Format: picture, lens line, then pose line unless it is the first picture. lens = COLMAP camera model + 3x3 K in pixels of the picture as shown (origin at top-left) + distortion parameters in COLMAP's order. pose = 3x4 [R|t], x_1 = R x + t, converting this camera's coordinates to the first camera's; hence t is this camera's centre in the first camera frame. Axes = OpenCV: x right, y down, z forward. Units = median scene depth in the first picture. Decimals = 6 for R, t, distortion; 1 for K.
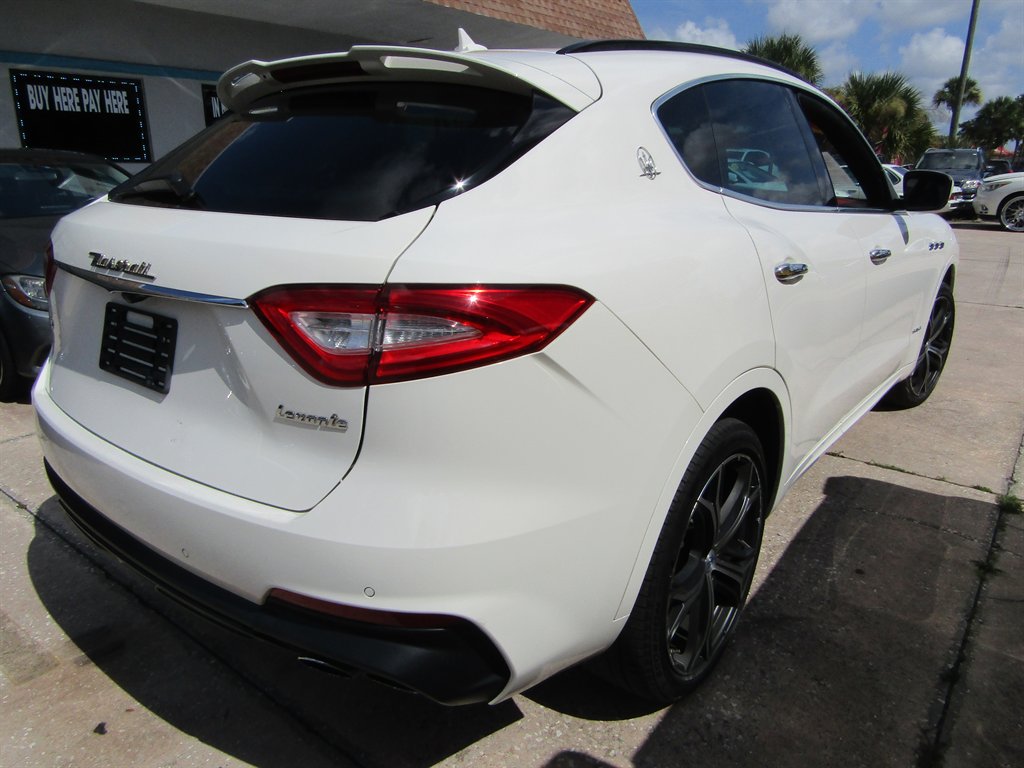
lens RADIAL K [[723.0, 0, 512.5], [0, 723.0, 381.6], [0, 0, 1]] dist [-0.009867, -0.000955]
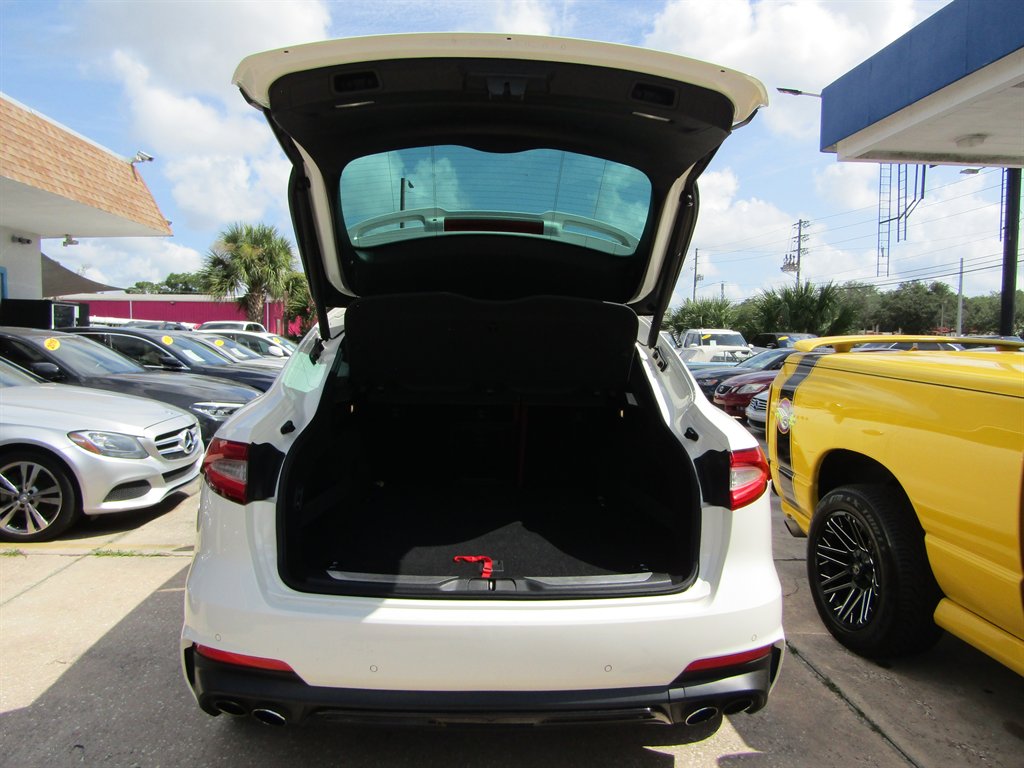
lens RADIAL K [[723.0, 0, 508.7], [0, 723.0, 377.4], [0, 0, 1]] dist [-0.009867, -0.000955]
pose [[0.751129, -0.022379, 0.659776, -1.245554], [0.172952, 0.971188, -0.163957, -0.082406], [-0.637097, 0.237263, 0.733358, 0.009477]]
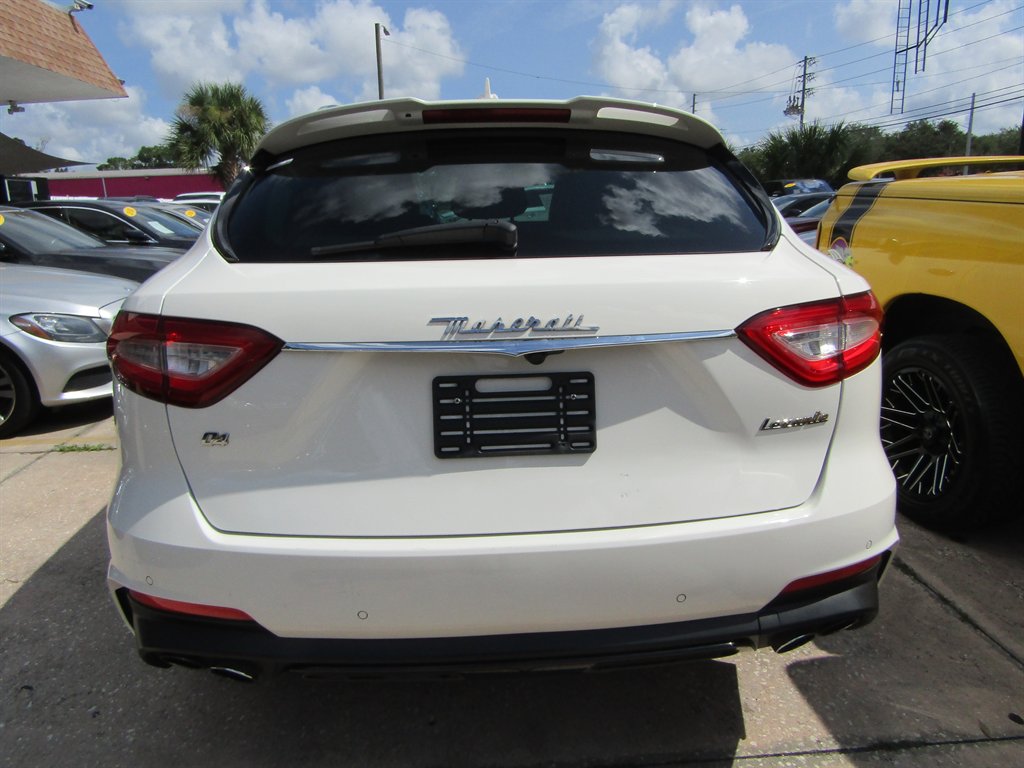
lens RADIAL K [[723.0, 0, 510.6], [0, 723.0, 379.1], [0, 0, 1]] dist [-0.009867, -0.000955]
pose [[0.741194, -0.178692, 0.647071, -1.028184], [0.216938, 0.975959, 0.021022, -0.106091], [-0.635271, 0.124793, 0.762140, 0.312195]]
